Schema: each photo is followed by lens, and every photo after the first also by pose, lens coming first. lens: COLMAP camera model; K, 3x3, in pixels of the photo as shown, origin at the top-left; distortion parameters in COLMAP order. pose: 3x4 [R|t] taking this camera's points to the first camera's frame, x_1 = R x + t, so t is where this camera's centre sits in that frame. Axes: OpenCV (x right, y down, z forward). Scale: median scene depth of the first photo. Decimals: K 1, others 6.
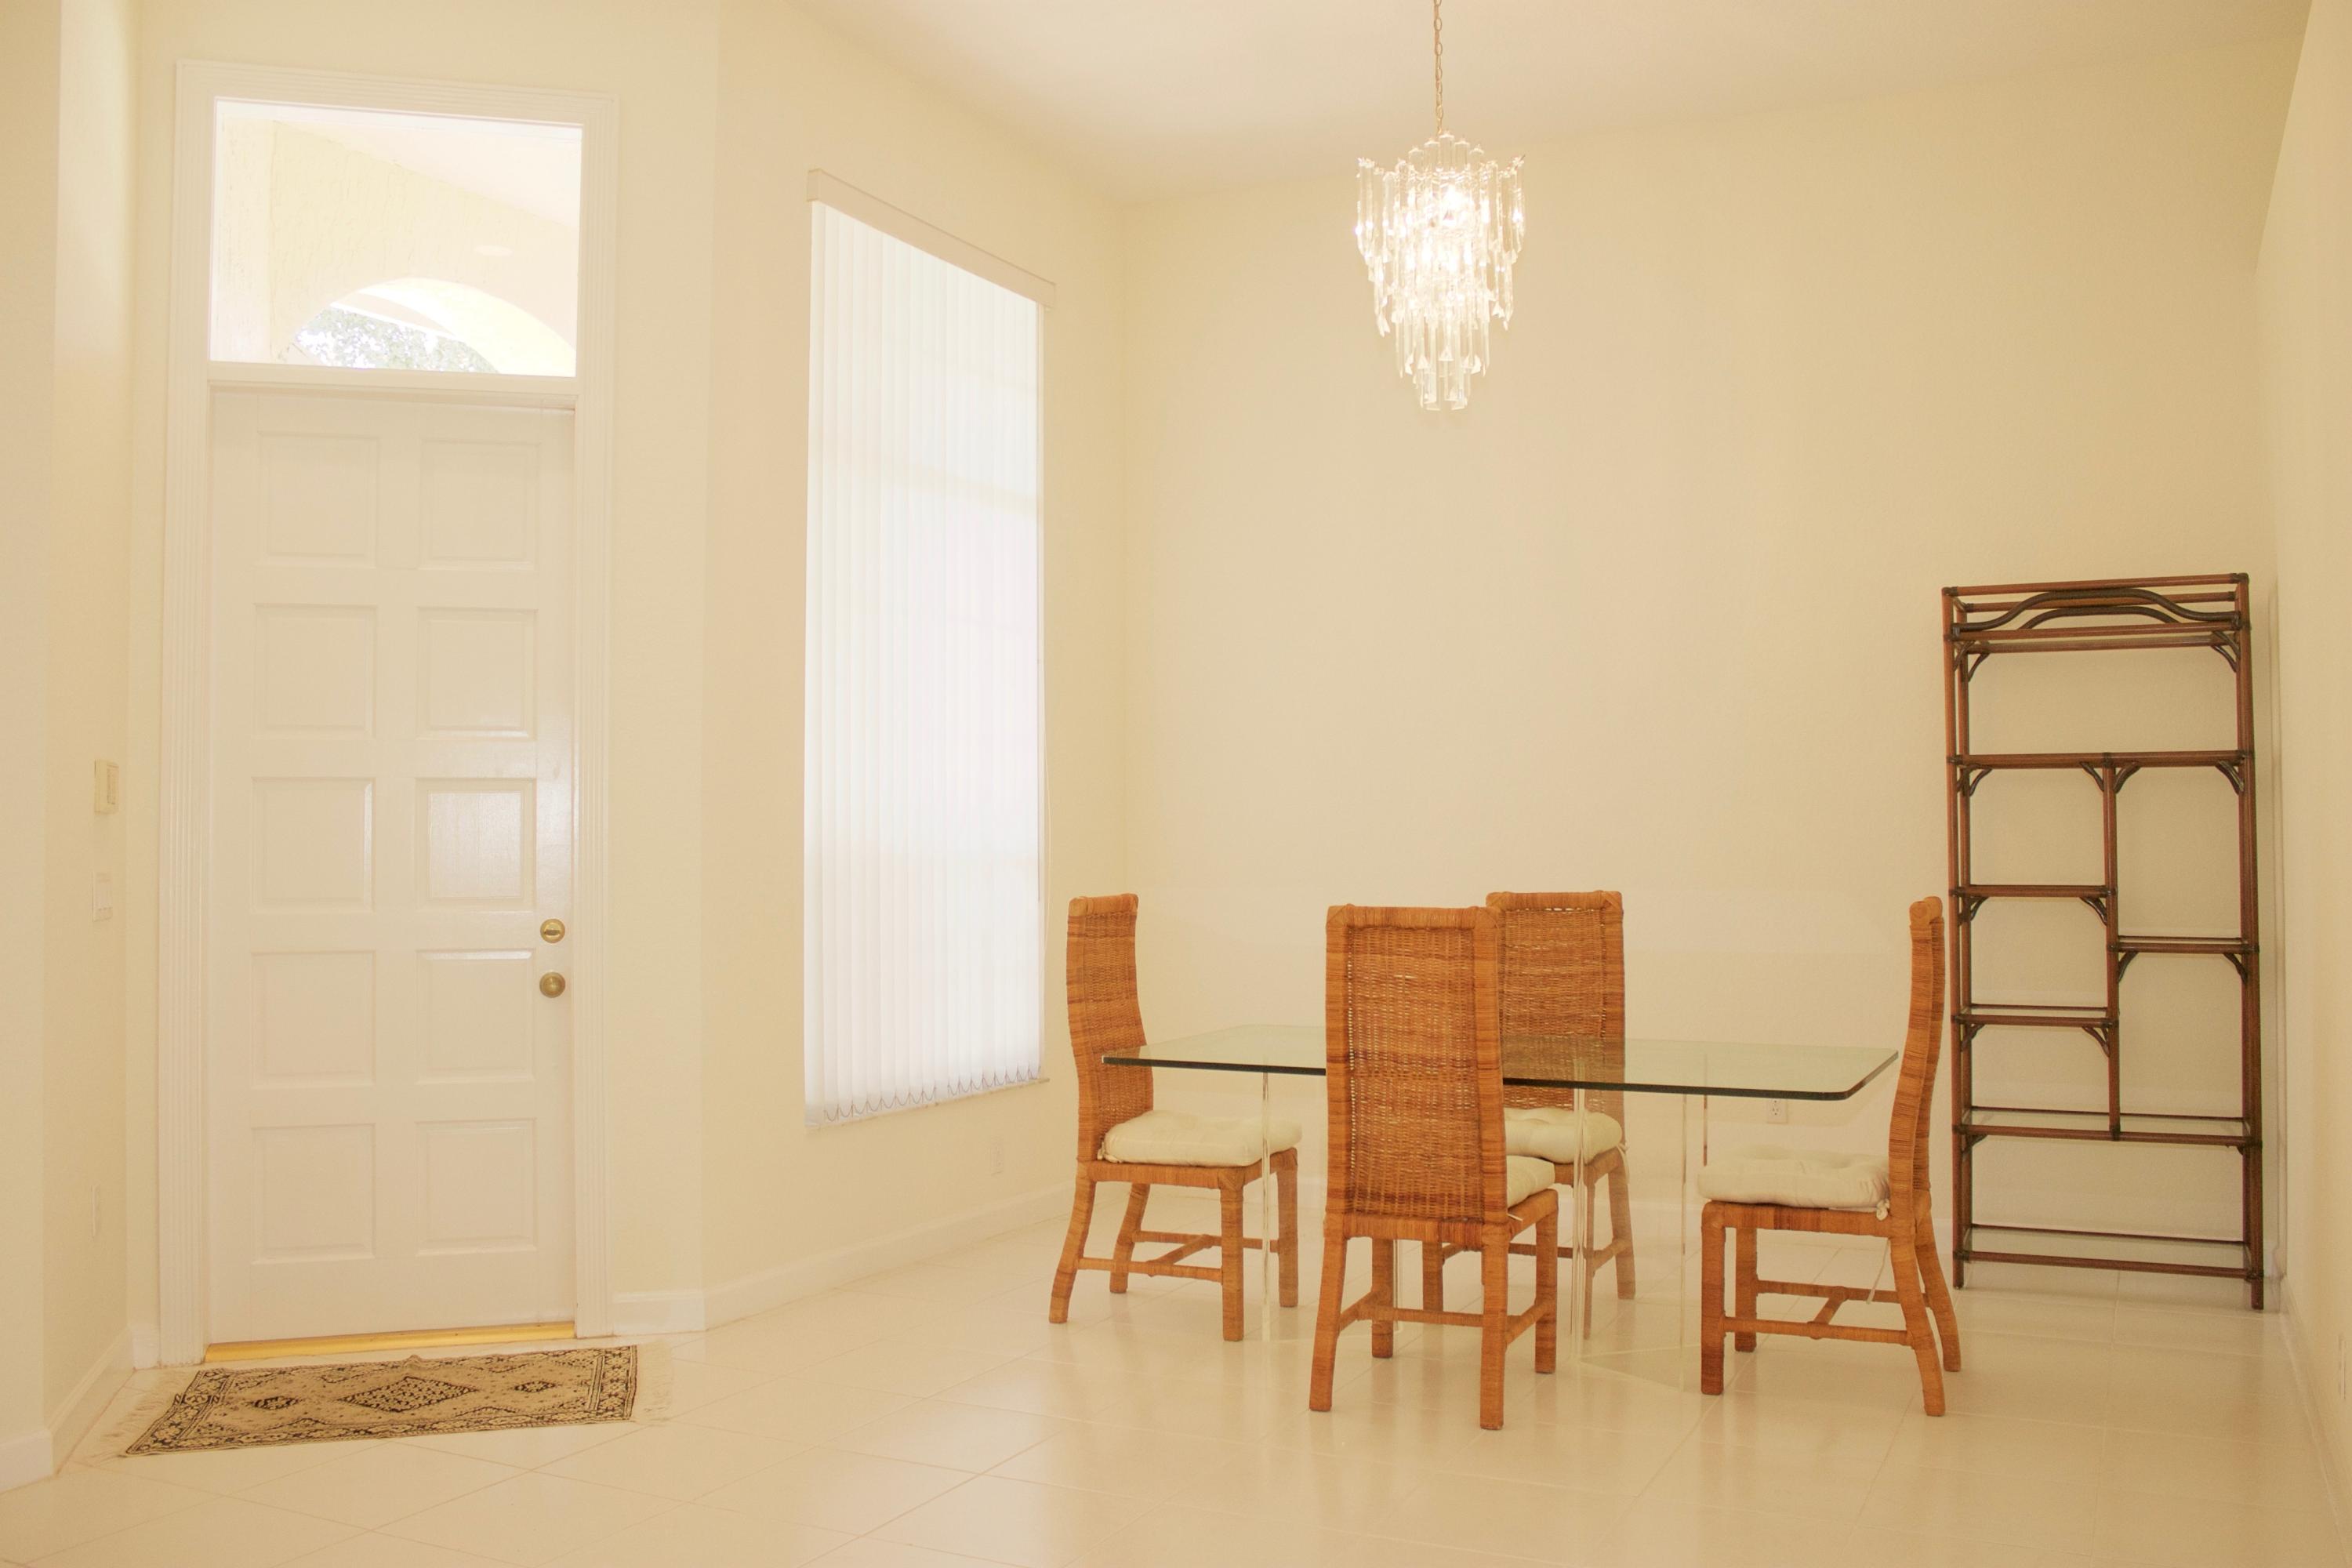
lens RADIAL K [[1913.8, 0, 1176.0], [0, 1913.8, 784.0], [0, 0, 1]] dist [0.000389, 0.001147]
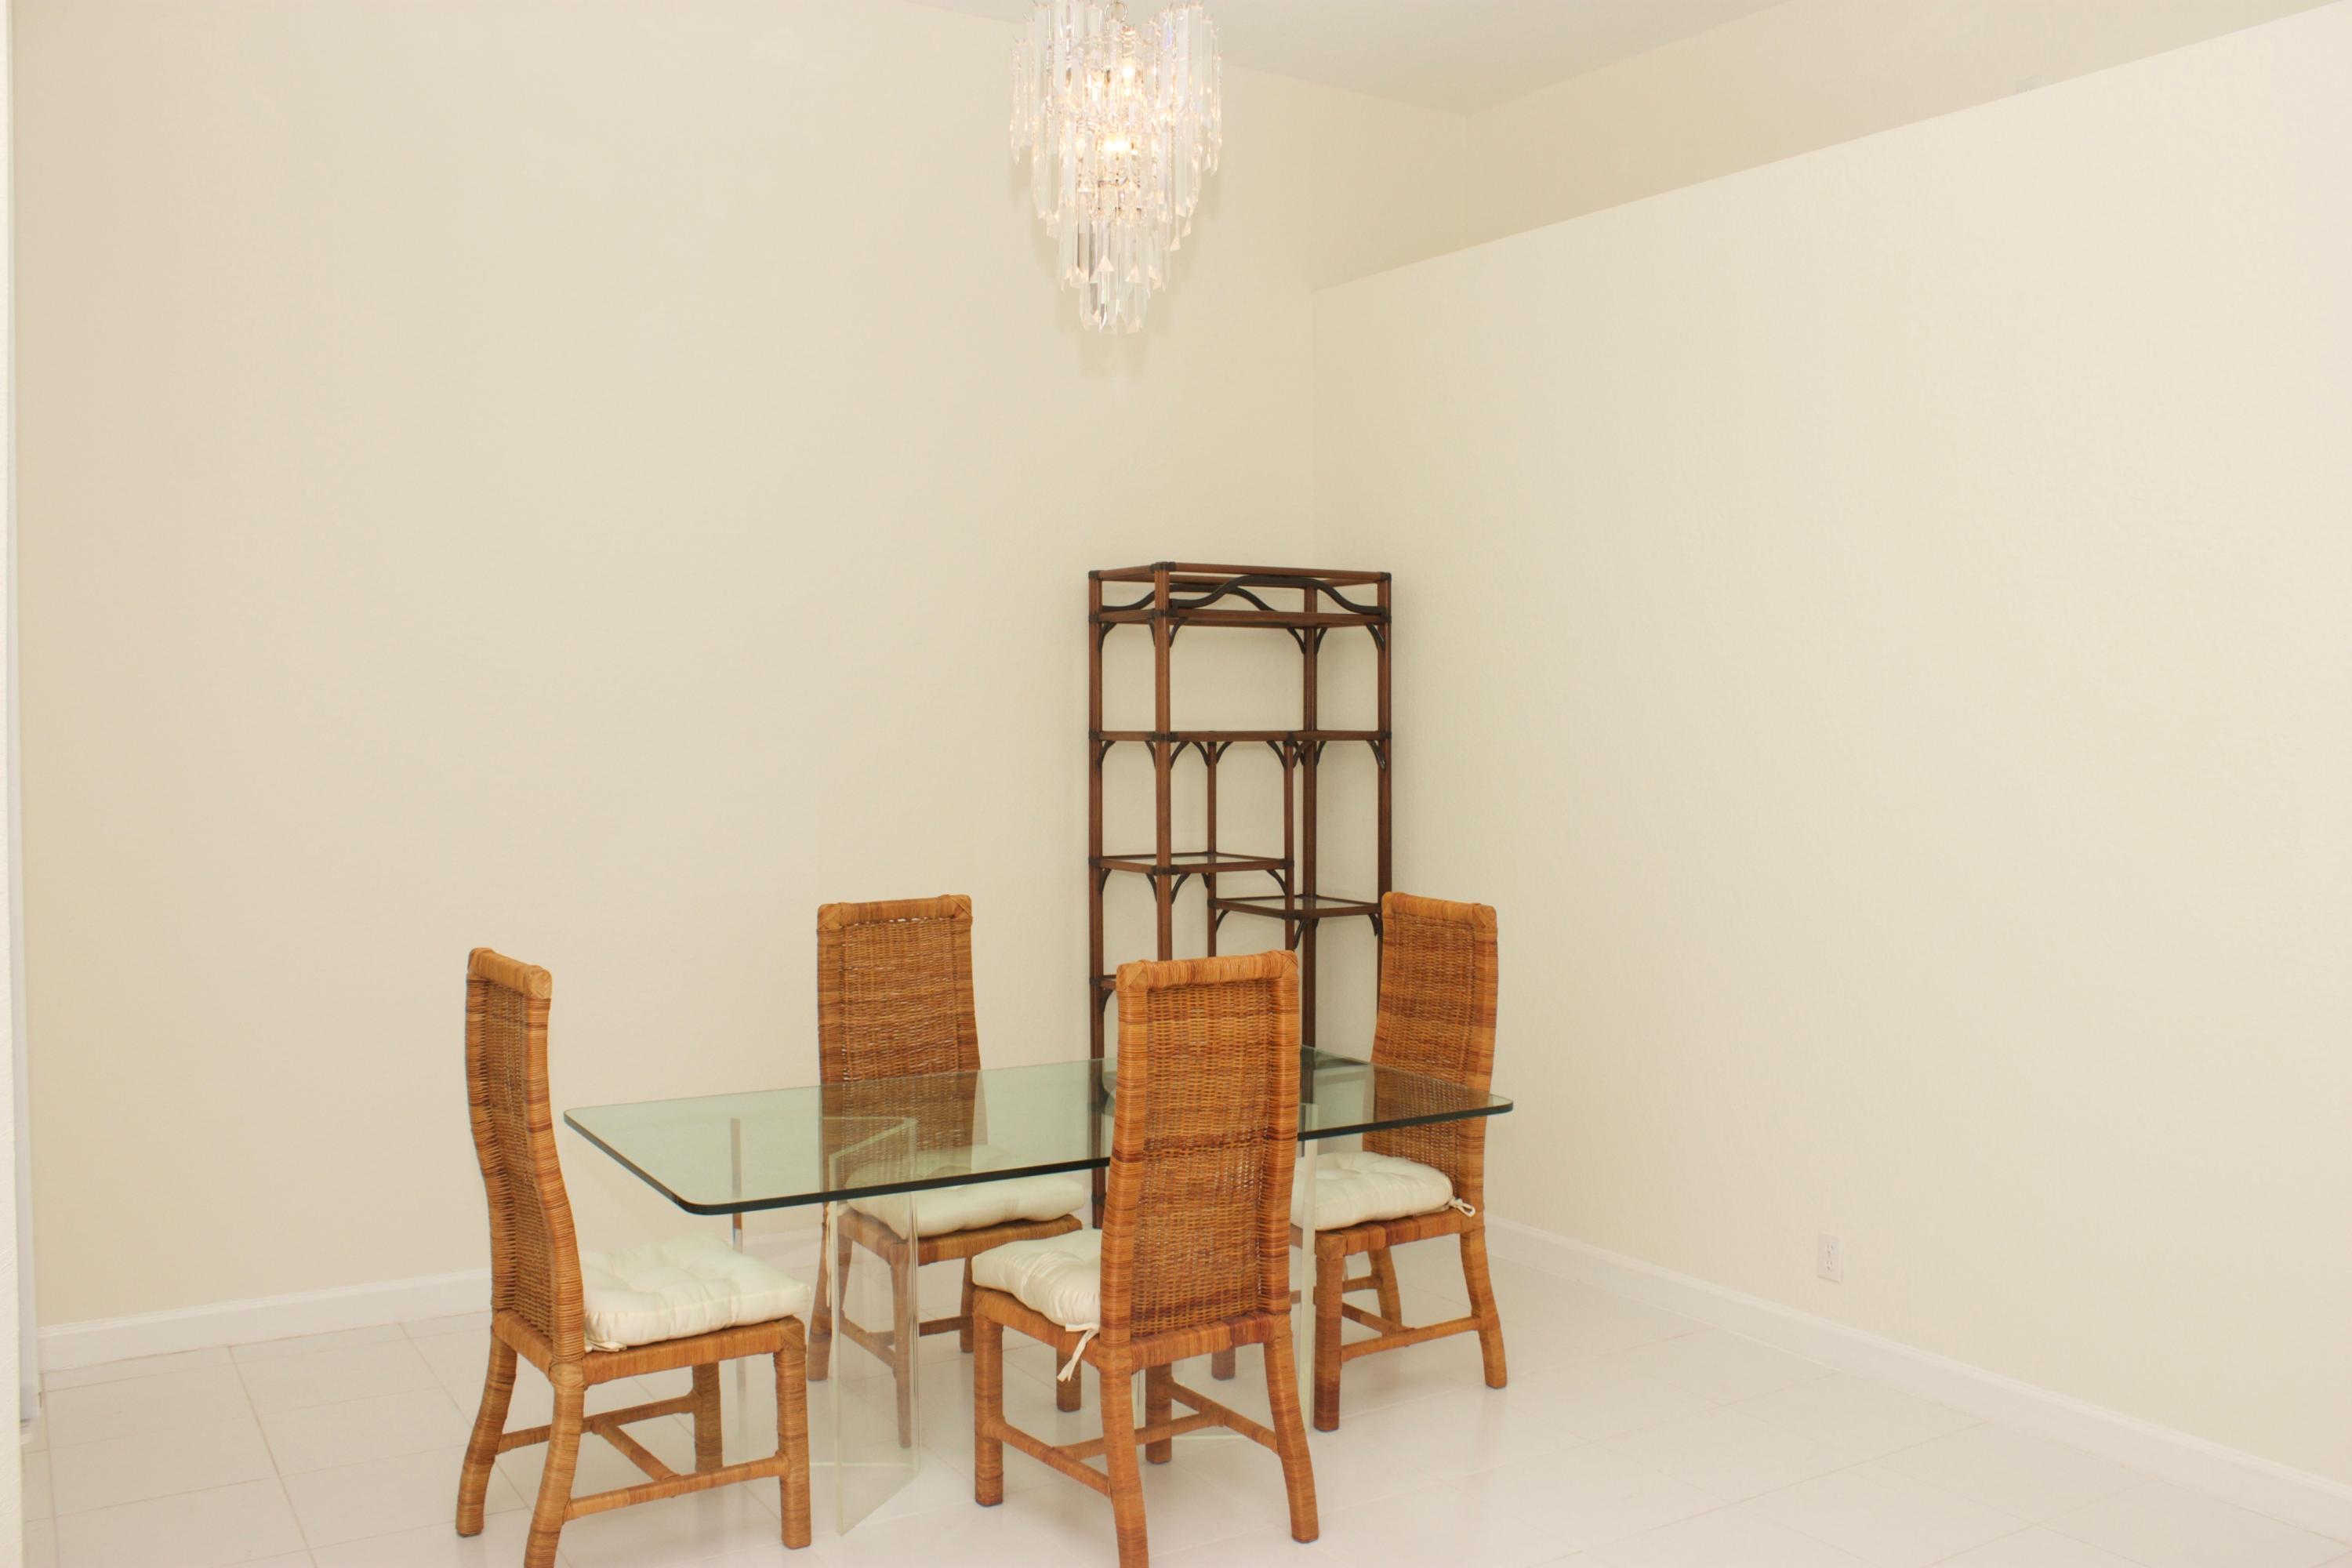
lens RADIAL K [[2009.3, 0, 1176.0], [0, 2009.3, 784.0], [0, 0, 1]] dist [-0.112410, 0.004210]
pose [[0.538180, -0.023939, 0.842490, -0.477508], [-0.030550, 0.998386, 0.047884, -0.039739], [-0.842276, -0.051509, 0.536580, 0.439927]]
